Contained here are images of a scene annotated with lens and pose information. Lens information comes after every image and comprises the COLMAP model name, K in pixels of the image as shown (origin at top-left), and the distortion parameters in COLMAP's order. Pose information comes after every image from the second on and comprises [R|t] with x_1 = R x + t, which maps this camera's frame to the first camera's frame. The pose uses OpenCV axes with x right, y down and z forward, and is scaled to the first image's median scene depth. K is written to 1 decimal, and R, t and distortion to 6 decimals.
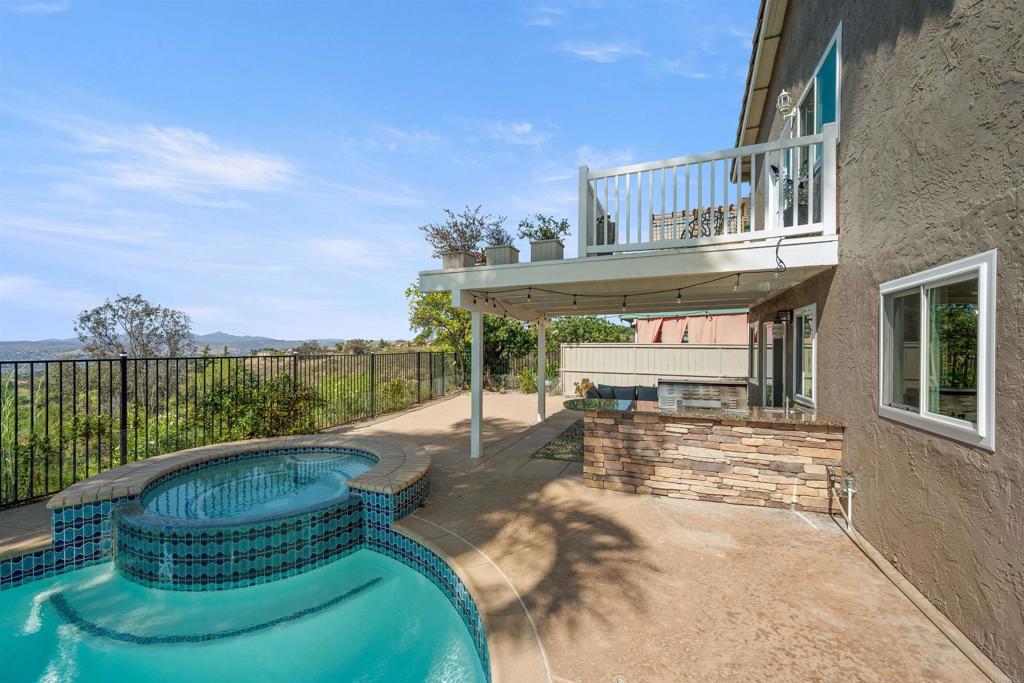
lens RADIAL K [[388.3, 0, 505.1], [0, 388.3, 347.9], [0, 0, 1]] dist [-0.001361, -0.000062]
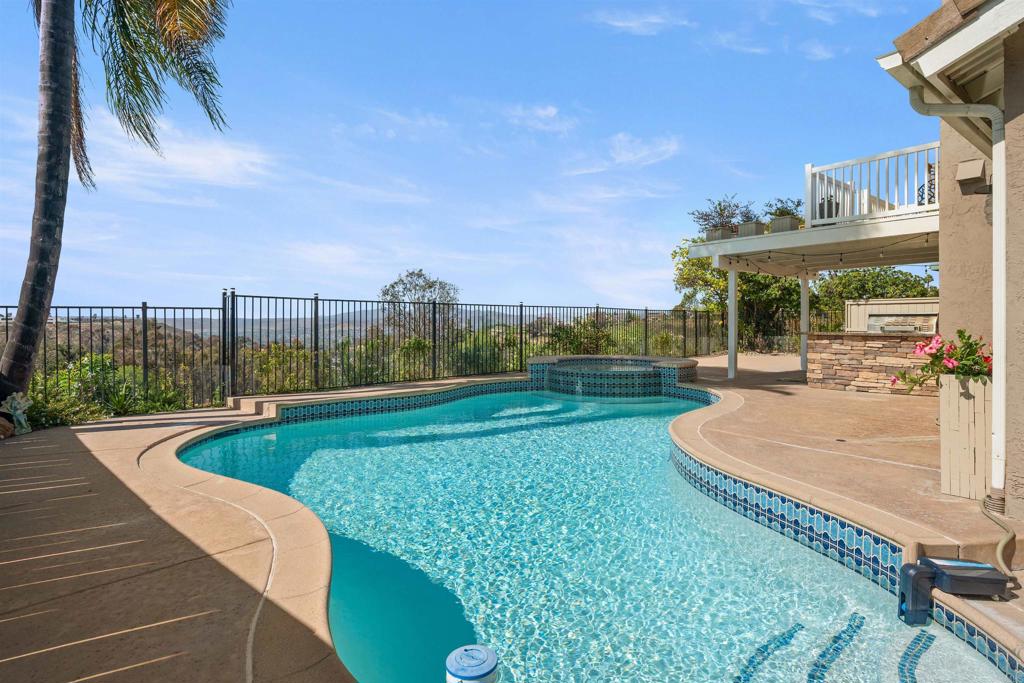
lens RADIAL K [[568.0, 0, 507.4], [0, 568.0, 331.0], [0, 0, 1]] dist [-0.003404, -0.000379]
pose [[0.874455, 0.003119, -0.485096, 0.190383], [-0.000179, 0.999981, 0.006107, 0.102044], [0.485106, -0.005254, 0.874439, -1.054737]]
